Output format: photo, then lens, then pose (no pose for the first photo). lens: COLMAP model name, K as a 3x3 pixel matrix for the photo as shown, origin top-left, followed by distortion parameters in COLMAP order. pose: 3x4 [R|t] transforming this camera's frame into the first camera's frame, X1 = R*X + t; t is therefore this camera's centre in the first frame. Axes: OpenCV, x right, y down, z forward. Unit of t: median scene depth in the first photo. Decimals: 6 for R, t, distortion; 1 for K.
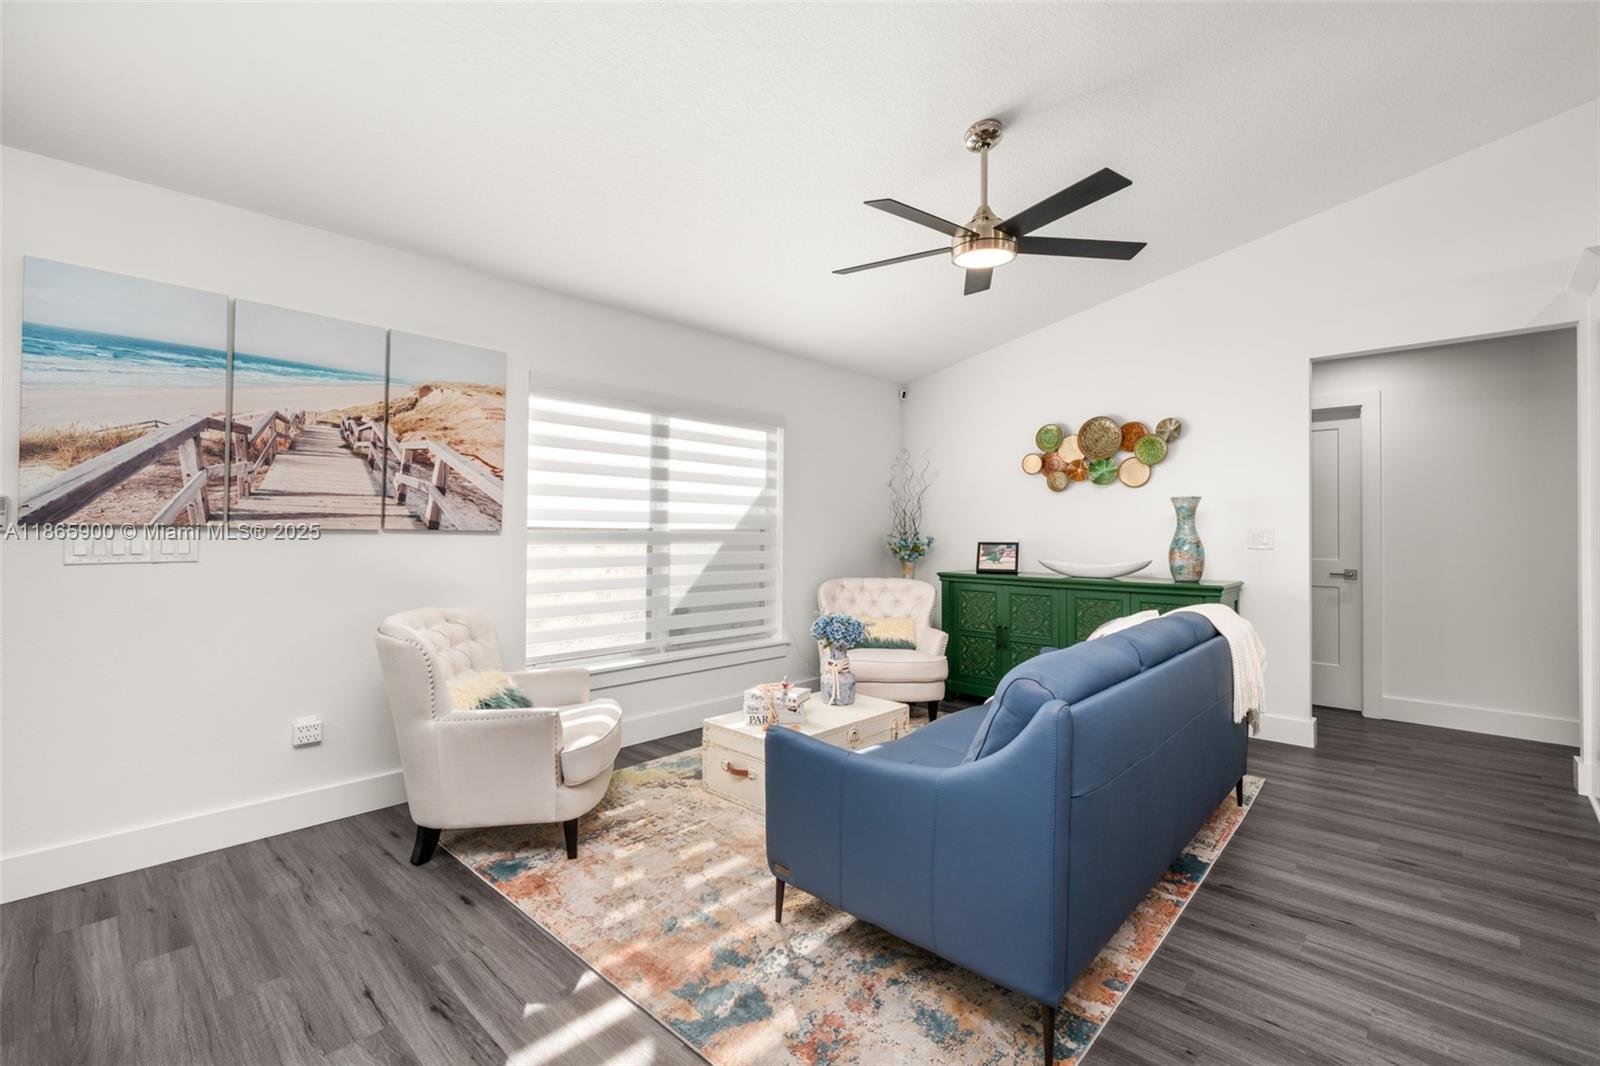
lens RADIAL K [[698.9, 0, 800.0], [0, 698.9, 526.5], [0, 0, 1]] dist [-0.000158, 0.020385]
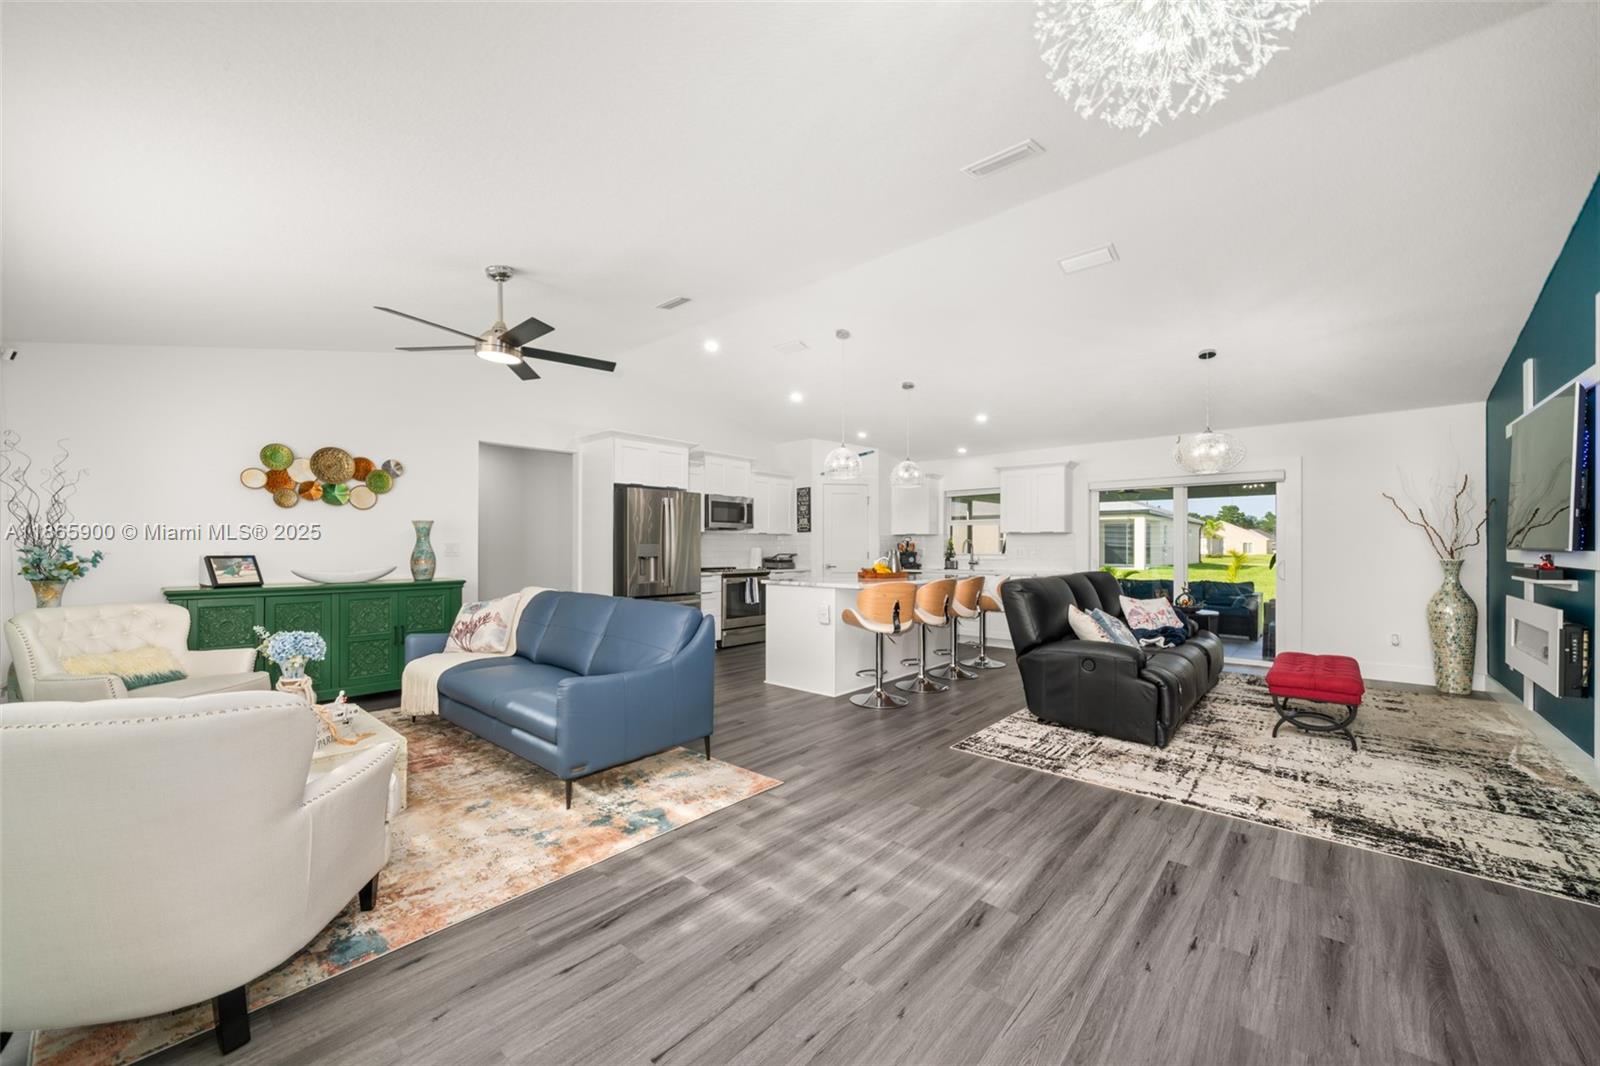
lens RADIAL K [[554.3, 0, 790.9], [0, 554.3, 552.1], [0, 0, 1]] dist [-0.000876, -0.000089]
pose [[-0.038154, -0.013500, 0.999181, -0.791576], [-0.012231, 0.999840, 0.013042, -0.003045], [-0.999197, -0.011723, -0.038313, 0.375313]]
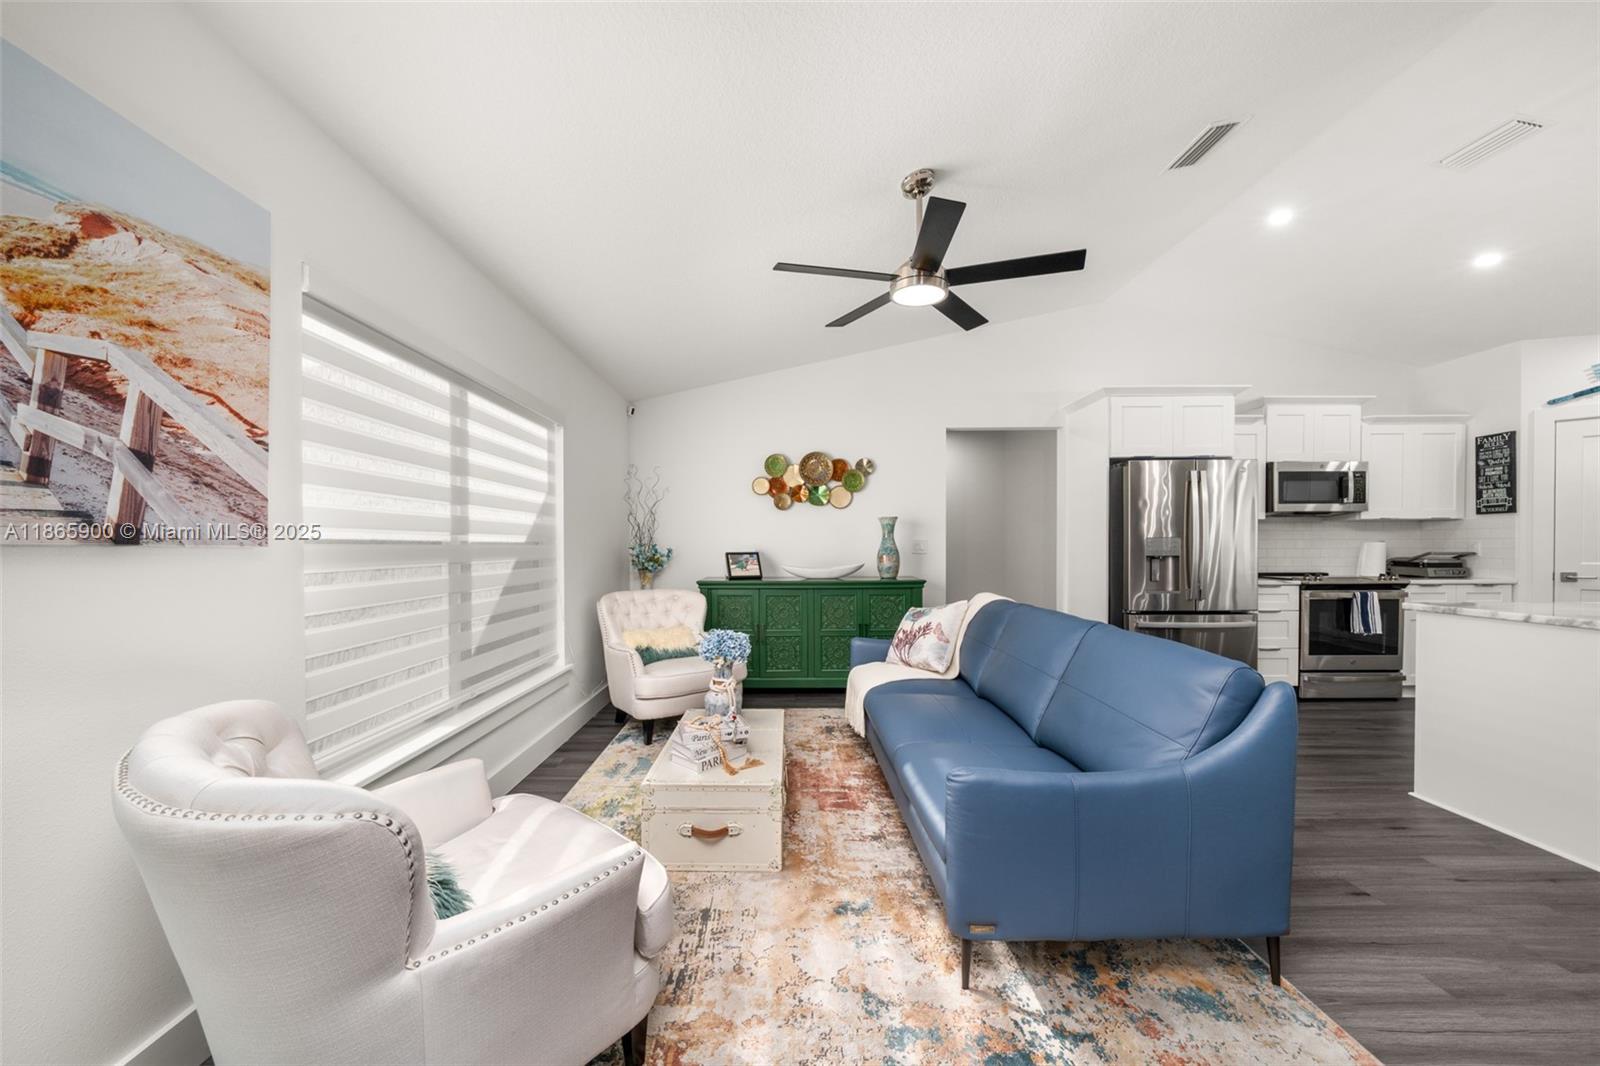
lens RADIAL K [[554.3, 0, 790.9], [0, 554.3, 552.1], [0, 0, 1]] dist [-0.000876, -0.000089]
pose [[0.733218, -0.017211, 0.679776, -0.423810], [0.001600, 0.999721, 0.023586, 0.001278], [-0.679992, -0.016206, 0.733040, 0.420993]]
